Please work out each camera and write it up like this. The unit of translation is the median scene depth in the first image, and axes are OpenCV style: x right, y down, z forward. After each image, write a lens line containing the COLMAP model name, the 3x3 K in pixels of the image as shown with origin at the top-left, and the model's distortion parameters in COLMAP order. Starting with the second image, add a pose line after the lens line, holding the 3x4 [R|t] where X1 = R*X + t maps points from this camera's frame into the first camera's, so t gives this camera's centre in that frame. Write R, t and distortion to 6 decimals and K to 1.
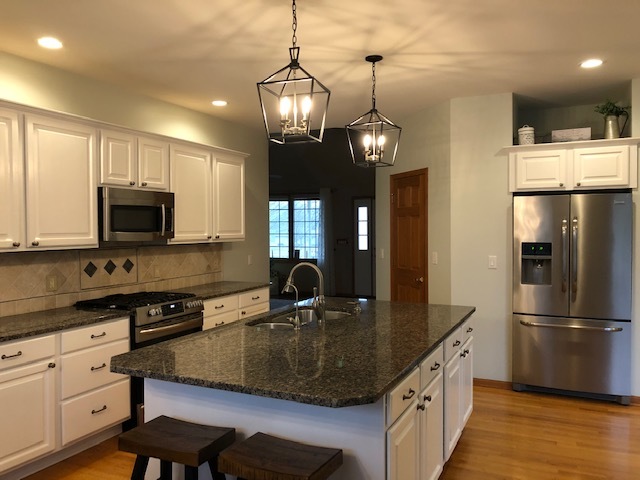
lens RADIAL K [[519.1, 0, 318.9], [0, 519.1, 237.2], [0, 0, 1]] dist [-0.002691, 0.000634]
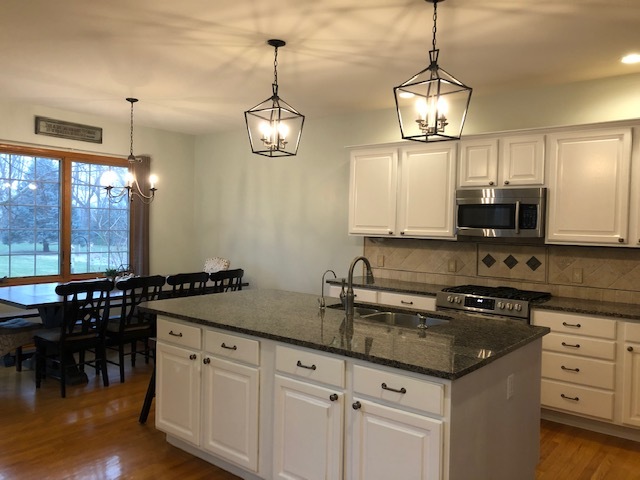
lens RADIAL K [[519.1, 0, 319.0], [0, 519.1, 239.6], [0, 0, 1]] dist [-0.002691, 0.000634]
pose [[-0.232789, 0.041983, -0.971621, 0.763242], [-0.034353, 0.998089, 0.051357, -0.030518], [0.971920, 0.045334, -0.230902, 0.896743]]
